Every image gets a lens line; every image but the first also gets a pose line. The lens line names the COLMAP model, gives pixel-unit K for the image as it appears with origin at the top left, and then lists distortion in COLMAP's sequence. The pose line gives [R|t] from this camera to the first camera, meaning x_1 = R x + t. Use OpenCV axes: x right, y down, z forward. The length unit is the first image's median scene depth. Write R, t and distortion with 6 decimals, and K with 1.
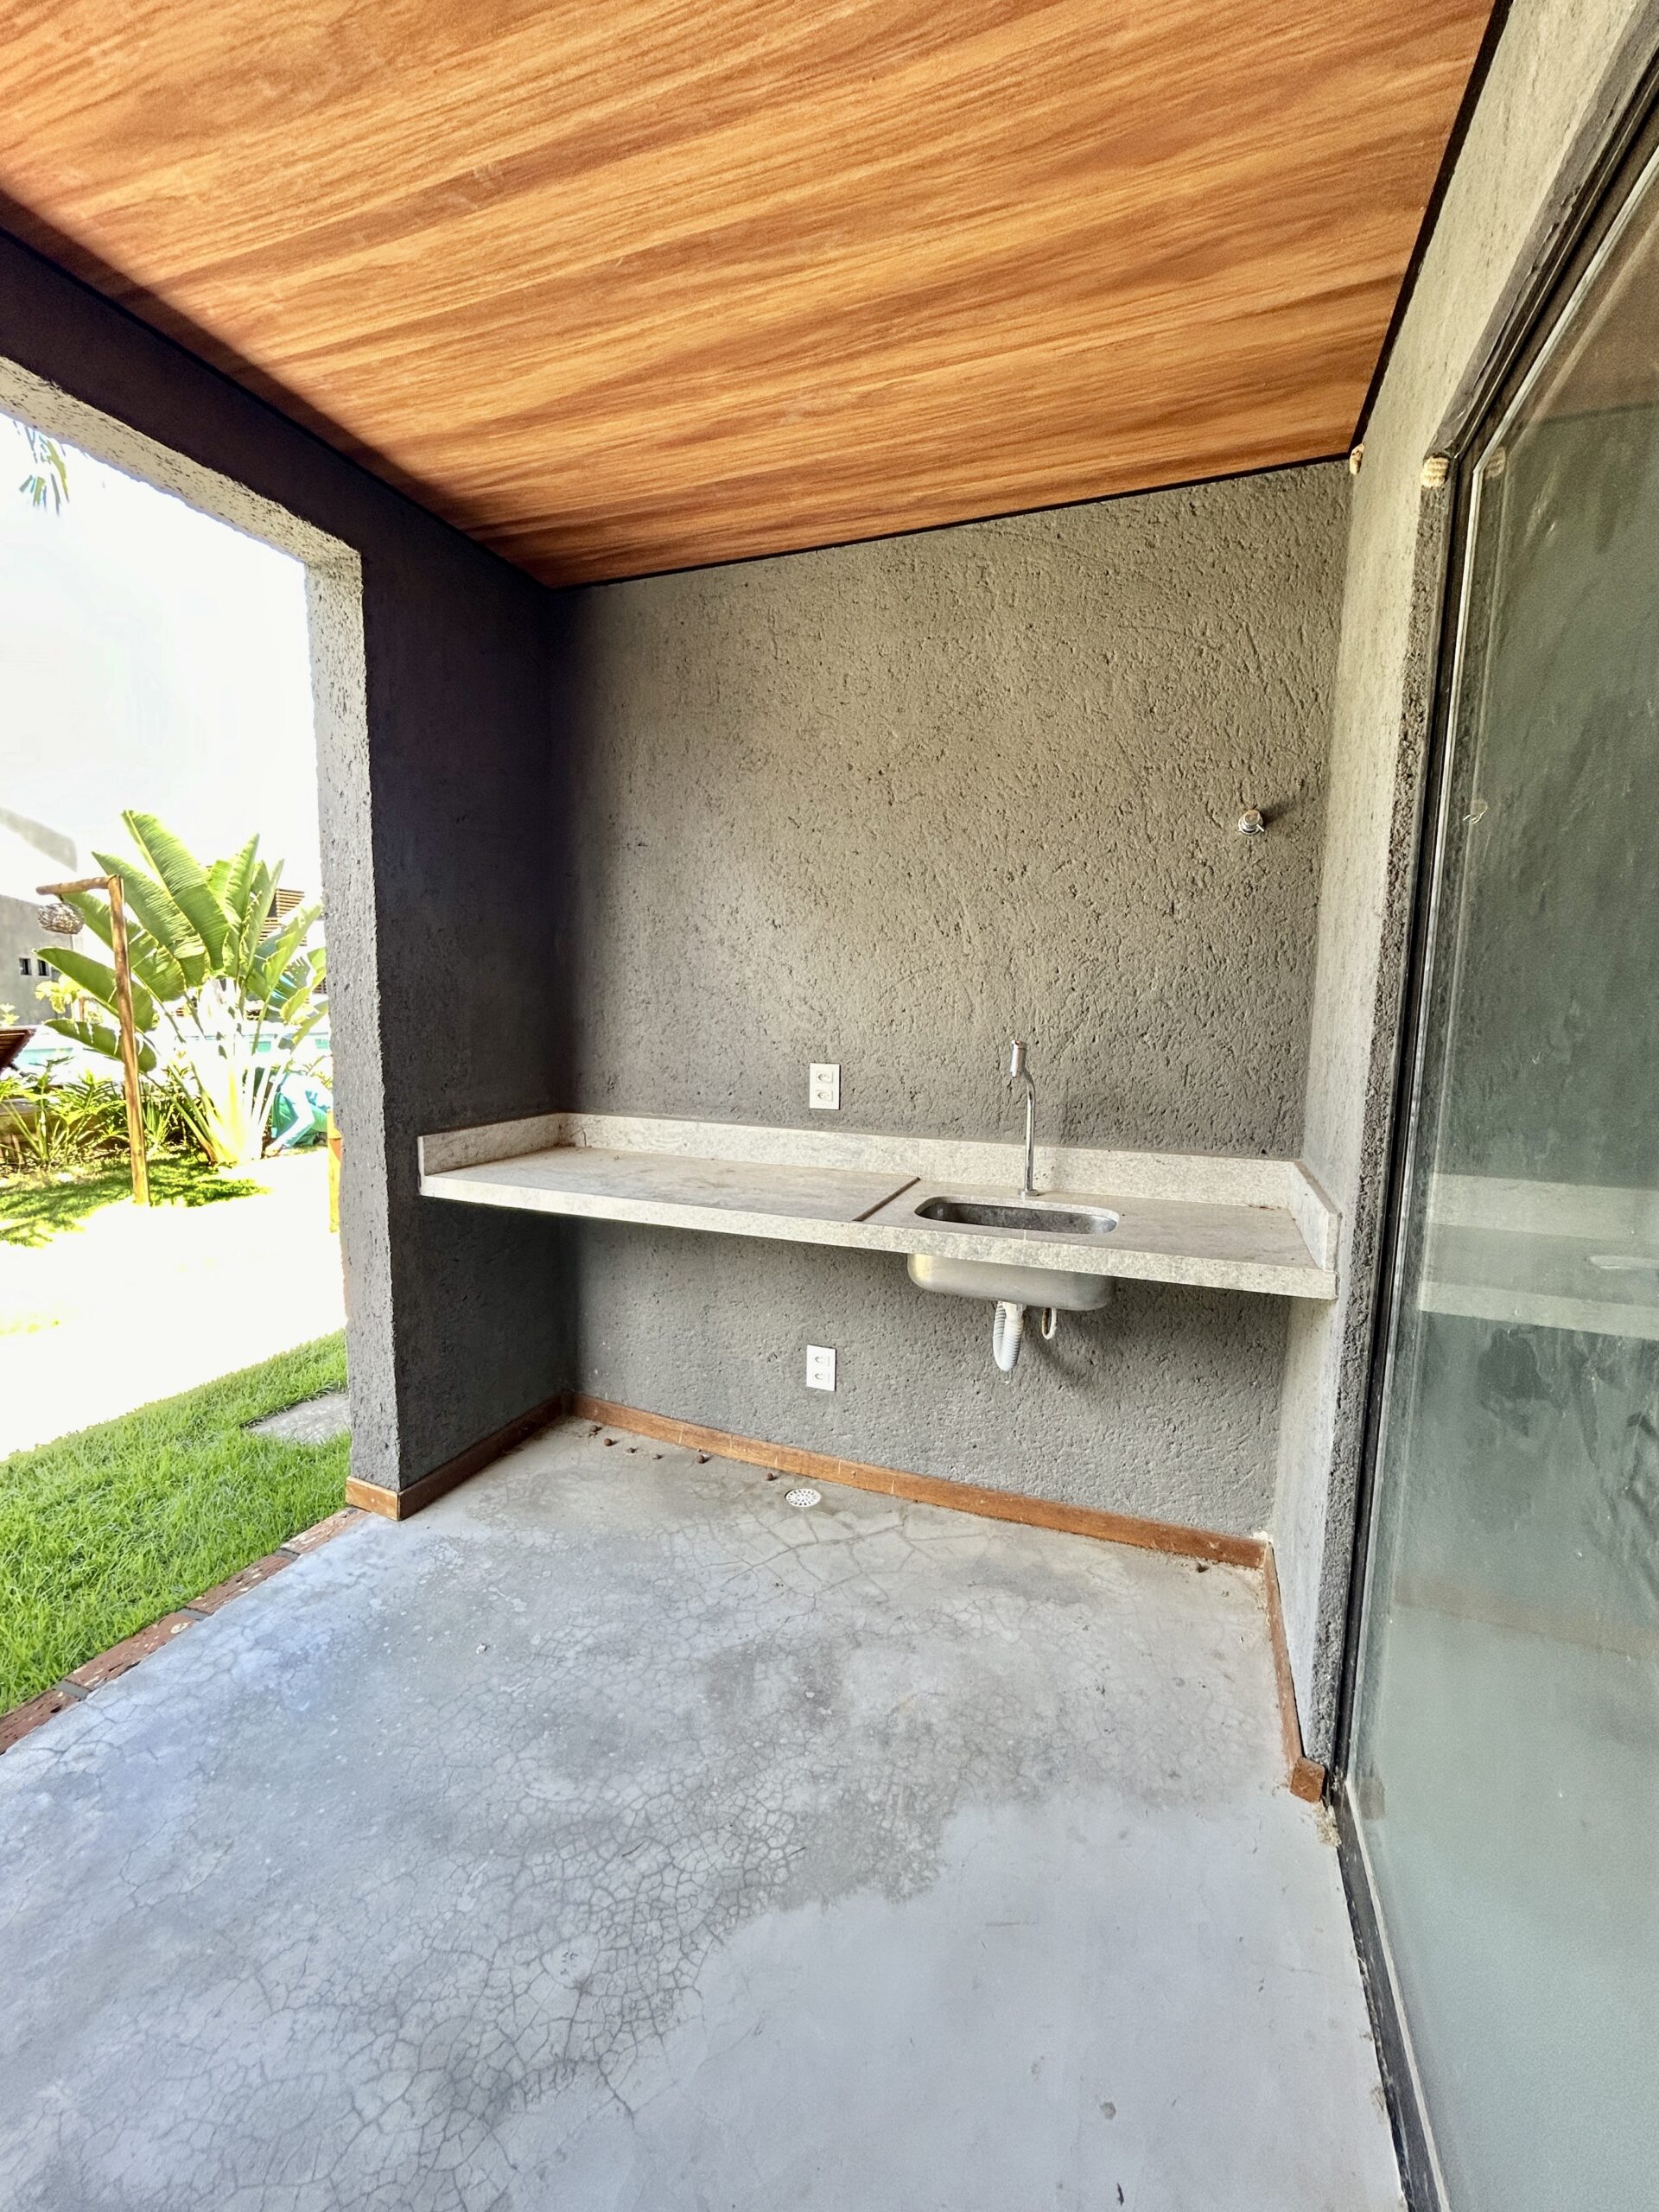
lens RADIAL K [[902.2, 0, 830.4], [0, 902.2, 1106.5], [0, 0, 1]] dist [0.000034, 0.000813]
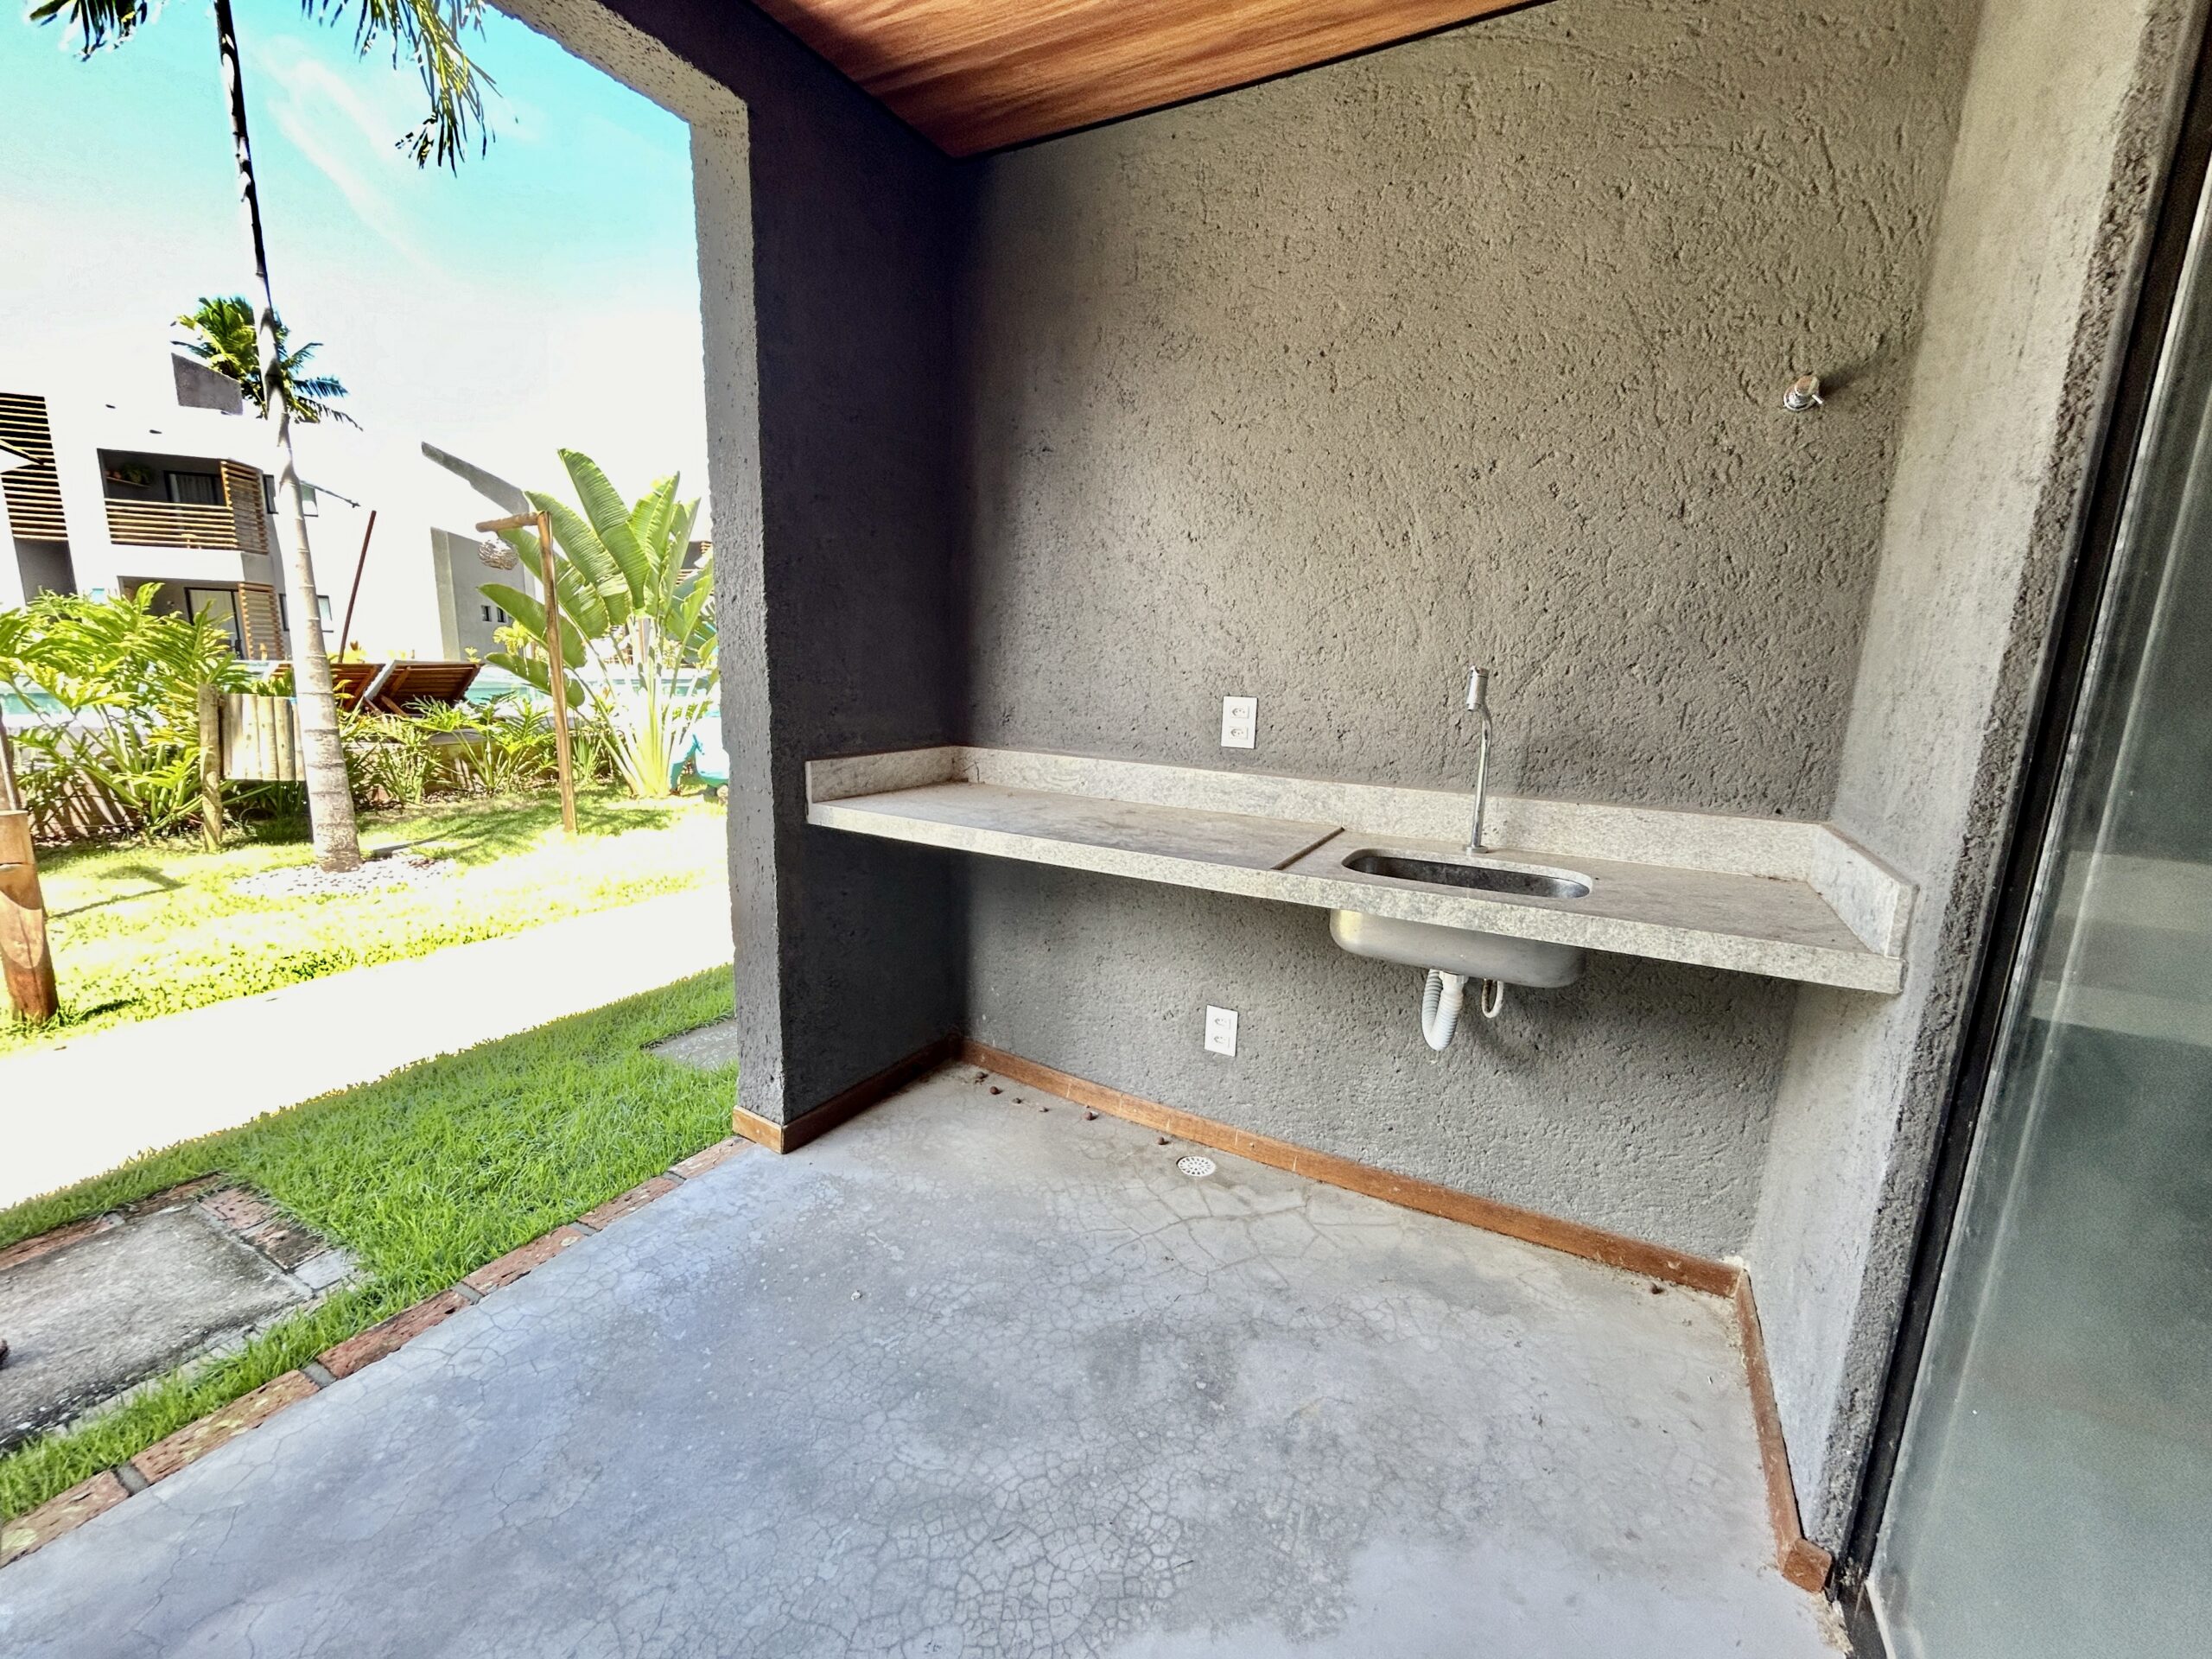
lens RADIAL K [[902.2, 0, 1109.7], [0, 902.2, 828.5], [0, 0, 1]] dist [0.000034, 0.000813]
pose [[0.991114, 0.042500, -0.126039, -0.019859], [-0.033833, 0.996964, 0.070123, 0.029154], [0.128637, -0.065235, 0.989544, 0.110434]]
